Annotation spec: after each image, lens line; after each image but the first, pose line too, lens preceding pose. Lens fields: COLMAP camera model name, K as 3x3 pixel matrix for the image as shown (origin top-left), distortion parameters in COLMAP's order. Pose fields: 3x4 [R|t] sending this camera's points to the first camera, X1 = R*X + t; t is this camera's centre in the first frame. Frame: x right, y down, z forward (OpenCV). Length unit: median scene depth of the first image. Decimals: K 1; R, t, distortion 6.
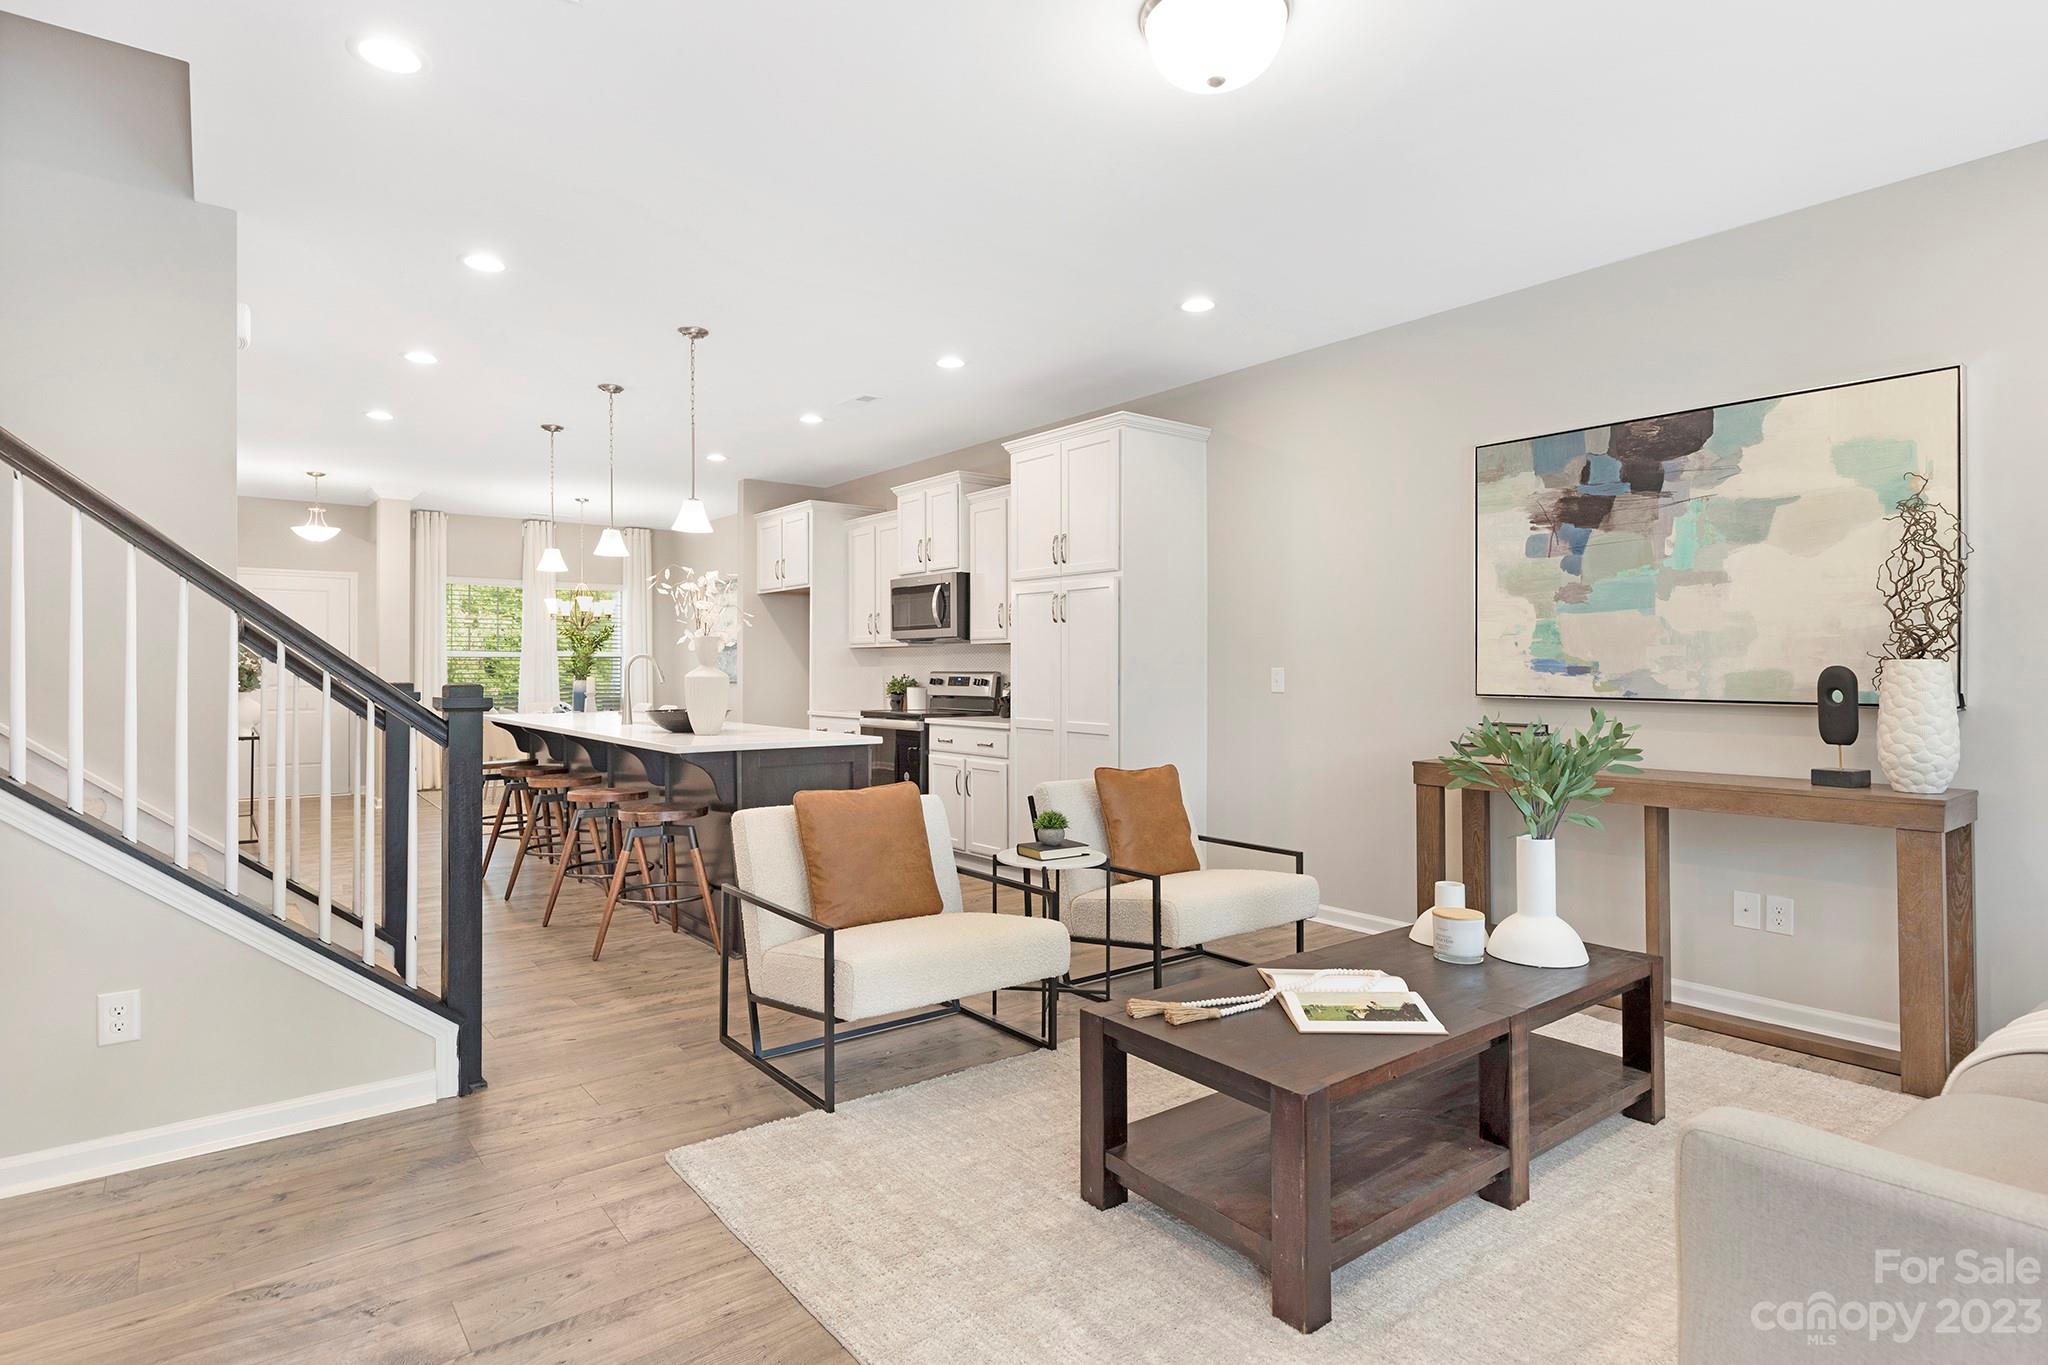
lens RADIAL K [[1103.0, 0, 1002.5], [0, 1103.0, 672.4], [0, 0, 1]] dist [-0.001553, 0.000695]
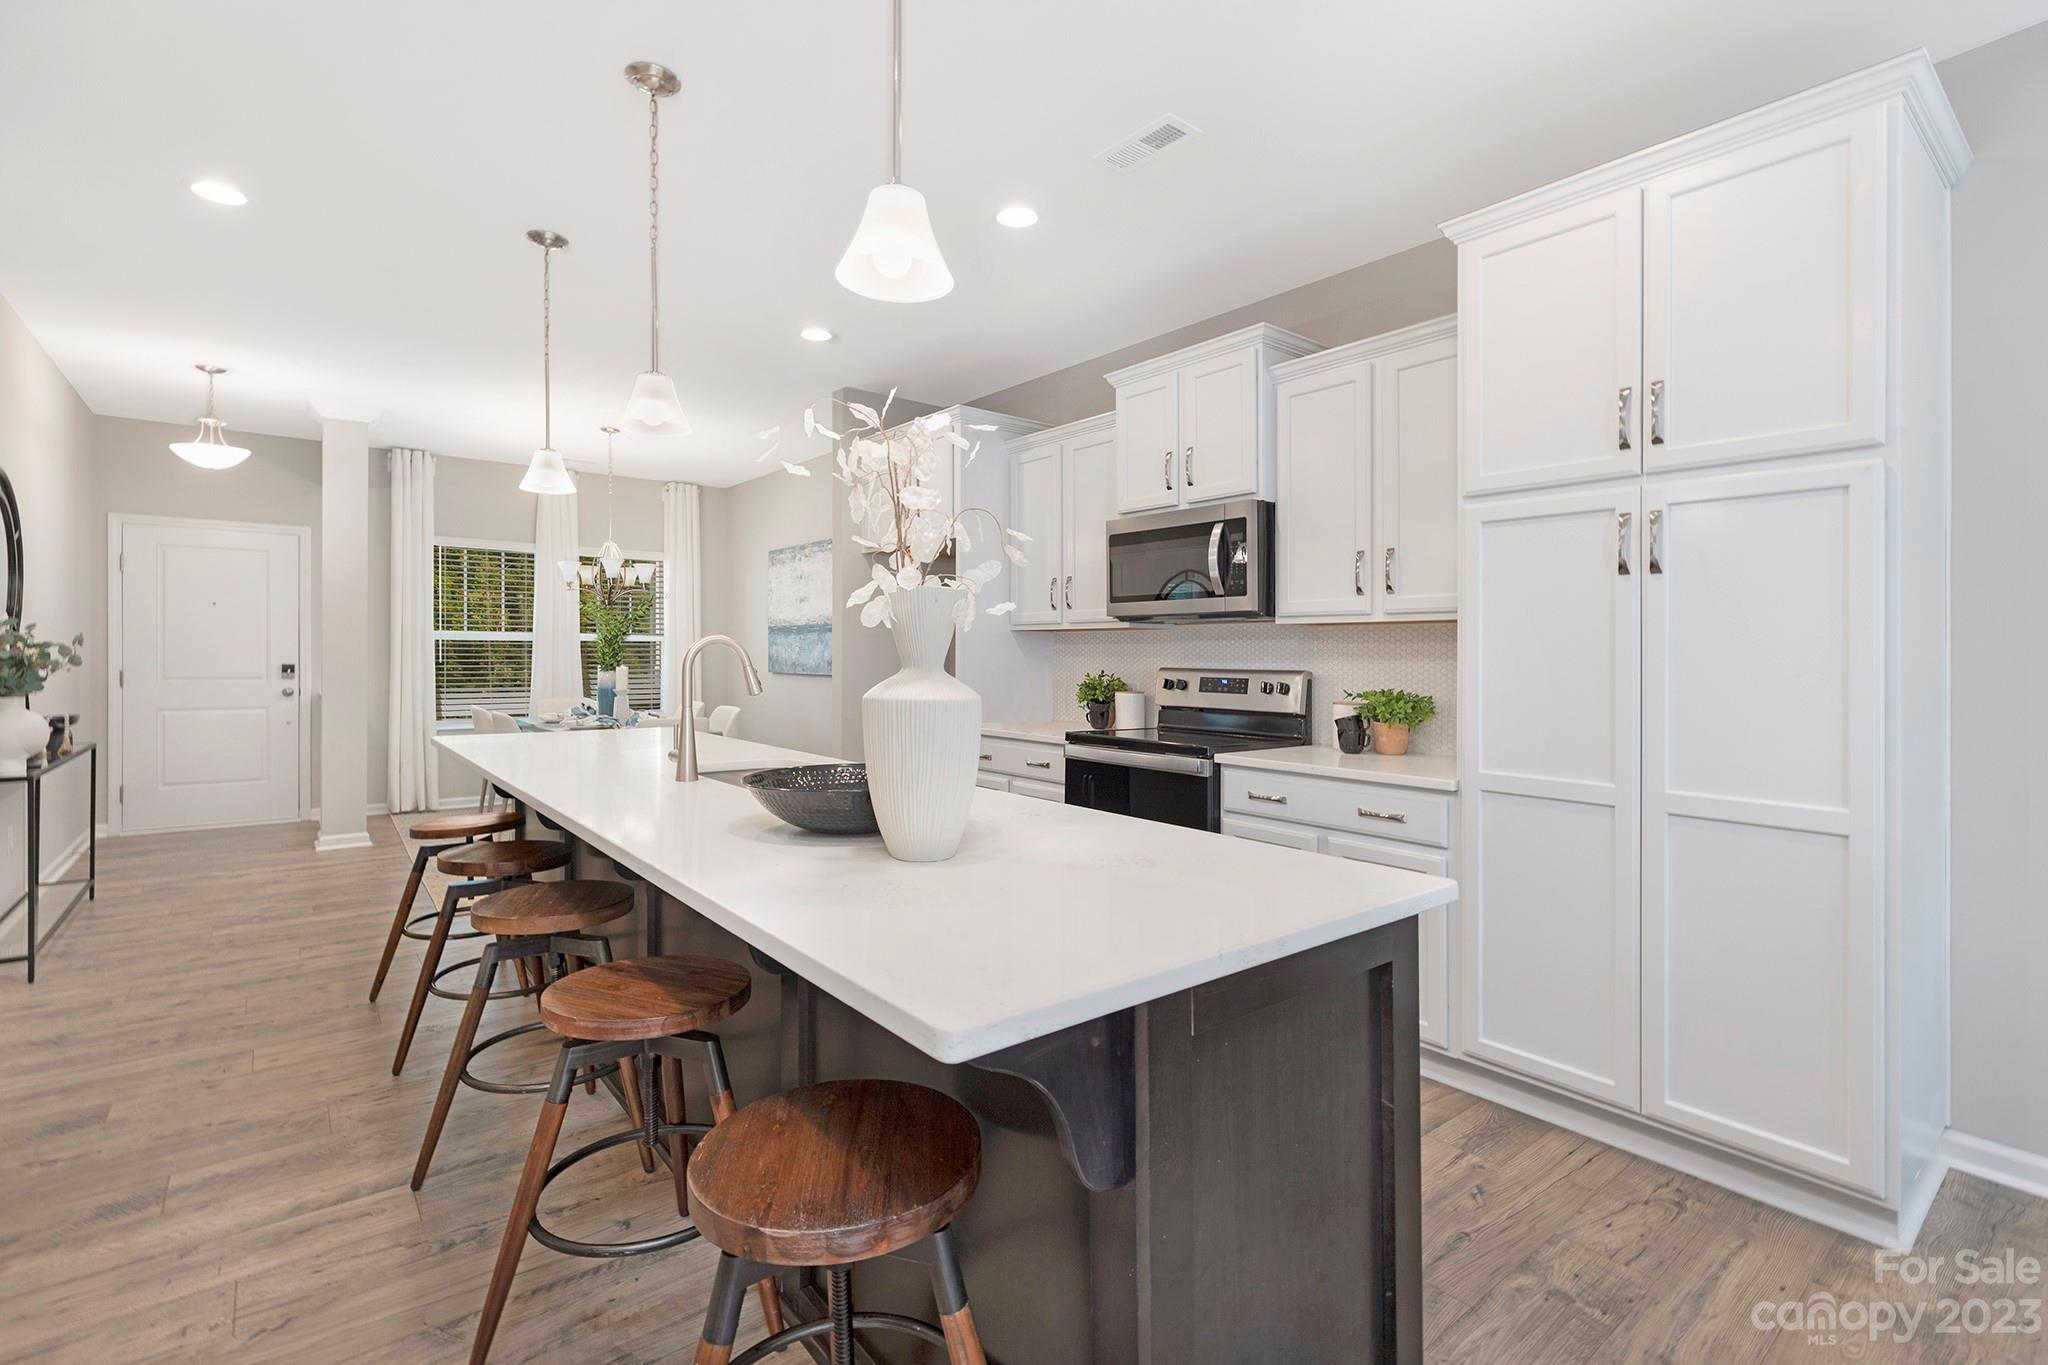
lens RADIAL K [[931.1, 0, 1021.0], [0, 931.1, 656.7], [0, 0, 1]] dist [0.001121, -0.000305]
pose [[0.999256, 0.005910, 0.038113, -0.178024], [-0.005948, 0.999982, 0.000869, -0.007938], [-0.038107, -0.001095, 0.999273, 0.500688]]
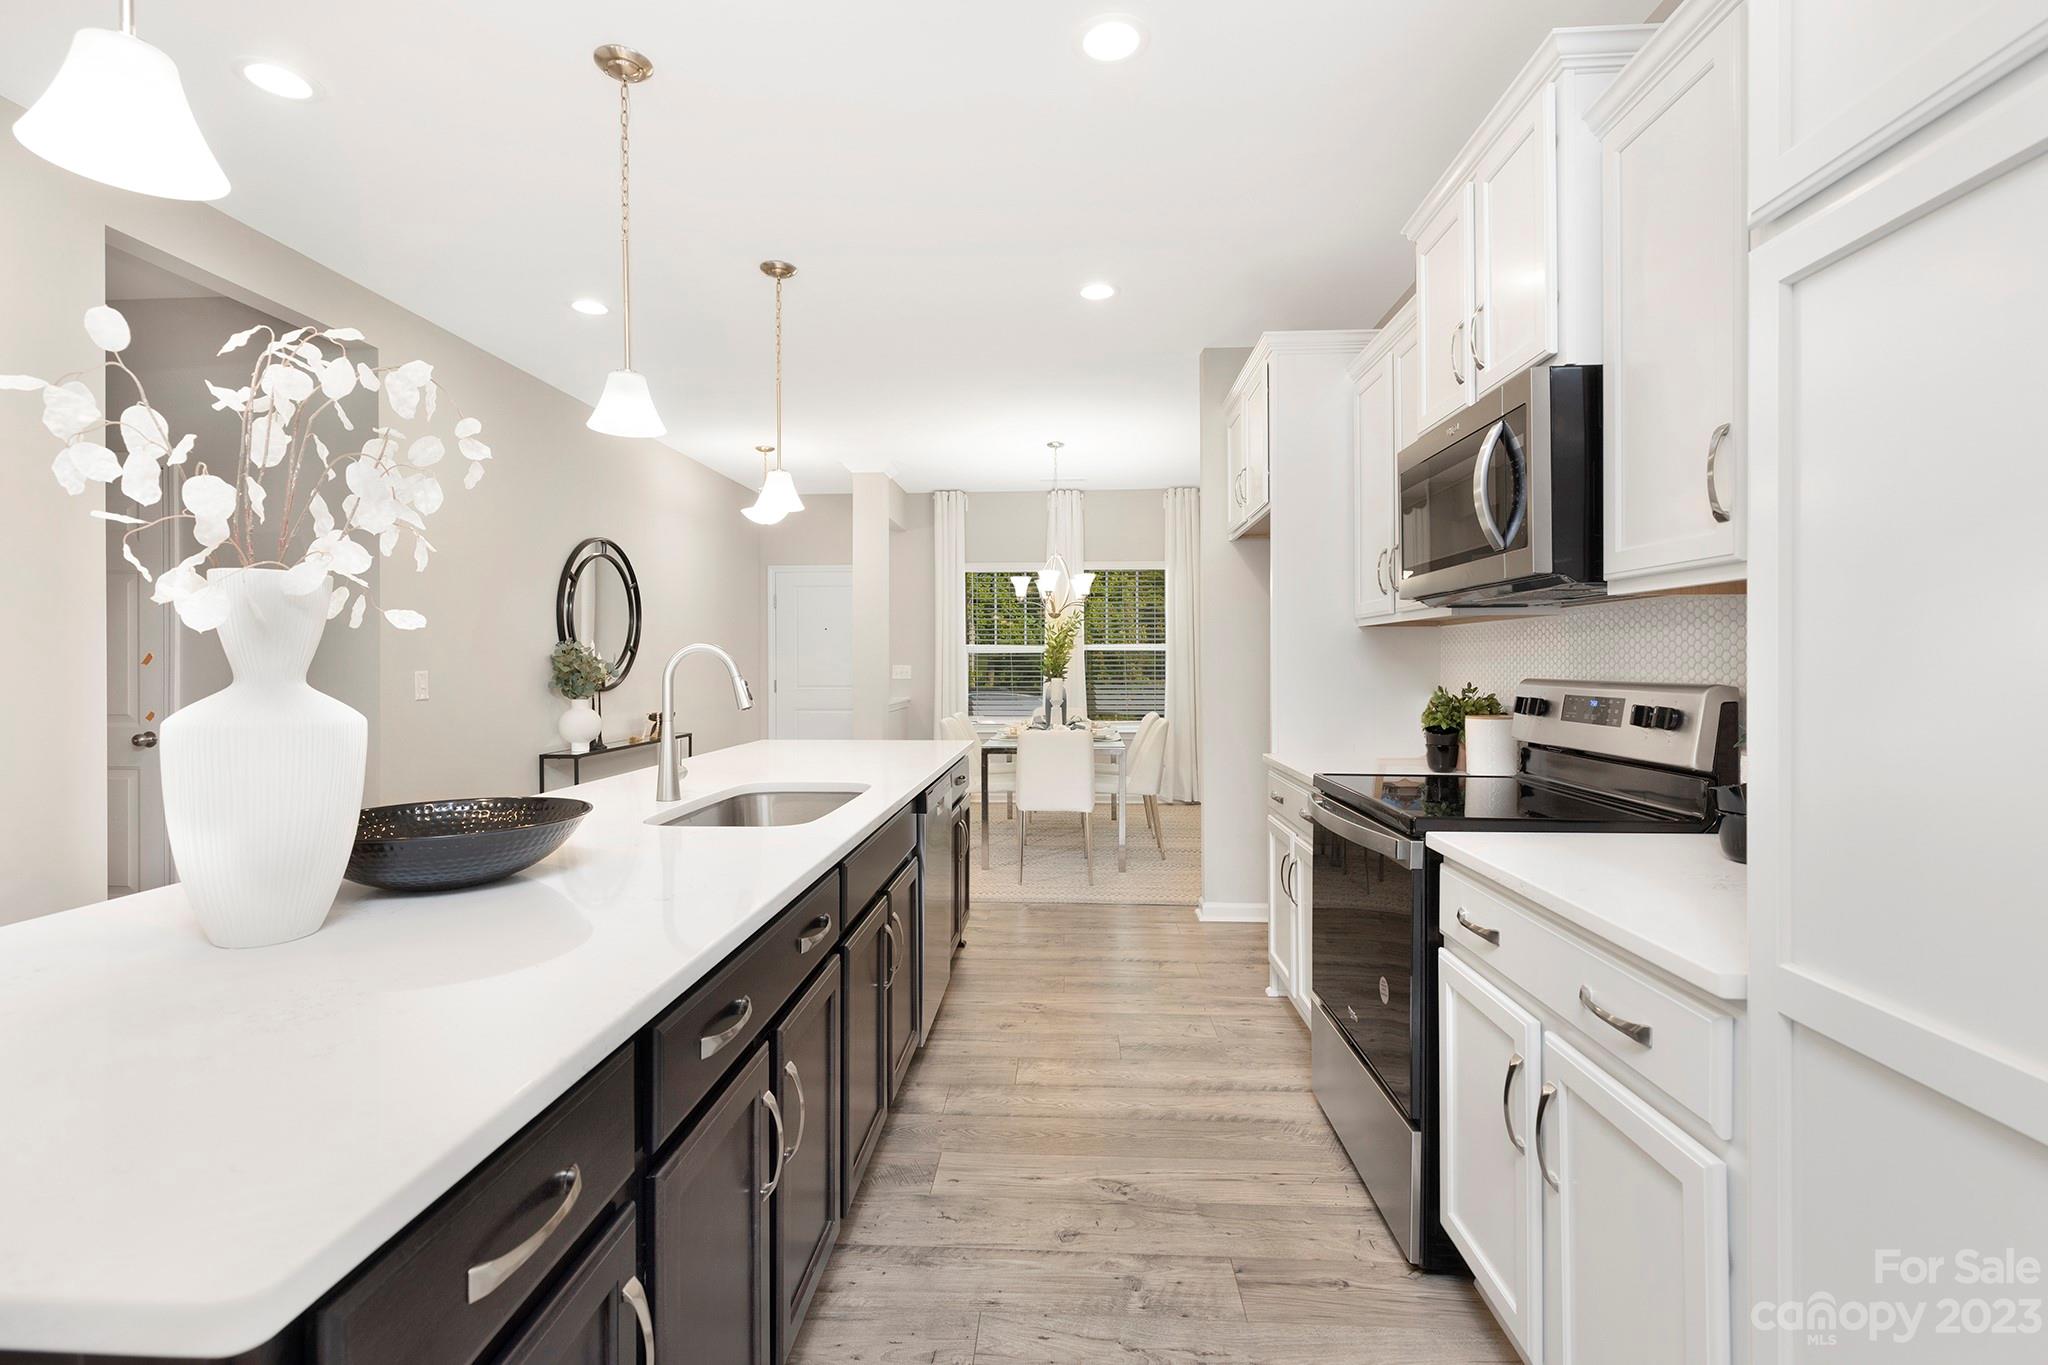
lens RADIAL K [[931.1, 0, 1016.9], [0, 931.1, 664.4], [0, 0, 1]] dist [0.001121, -0.000305]
pose [[0.770498, -0.005124, -0.637422, 0.009234], [0.007563, 0.999971, 0.001103, -0.008164], [0.637397, -0.005671, 0.770514, 0.679490]]
